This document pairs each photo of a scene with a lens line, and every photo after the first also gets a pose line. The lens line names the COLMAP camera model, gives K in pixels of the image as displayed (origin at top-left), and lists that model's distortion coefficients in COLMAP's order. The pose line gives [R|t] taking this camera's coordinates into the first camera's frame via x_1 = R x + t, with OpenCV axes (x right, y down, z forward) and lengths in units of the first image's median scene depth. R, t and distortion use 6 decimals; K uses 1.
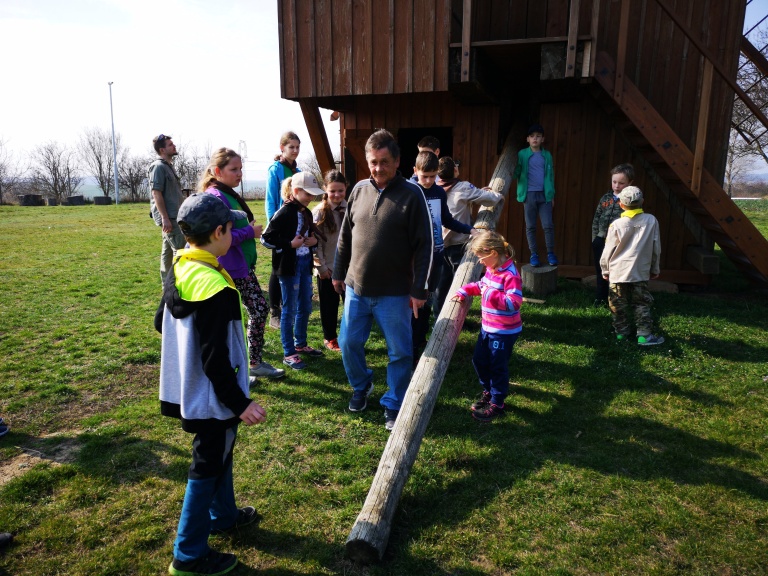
lens RADIAL K [[480.4, 0, 383.3], [0, 480.4, 309.4], [0, 0, 1]] dist [0.046380, -0.030981]
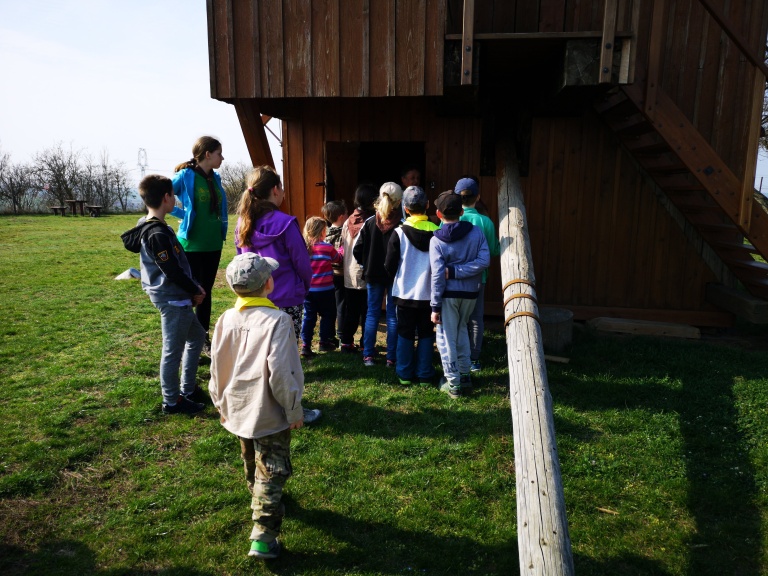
lens RADIAL K [[480.4, 0, 383.3], [0, 480.4, 309.4], [0, 0, 1]] dist [0.046380, -0.030981]
pose [[0.985448, -0.033511, 0.166642, -0.098605], [0.037511, 0.999077, -0.020916, -0.095267], [-0.165788, 0.026863, 0.985796, 0.256758]]
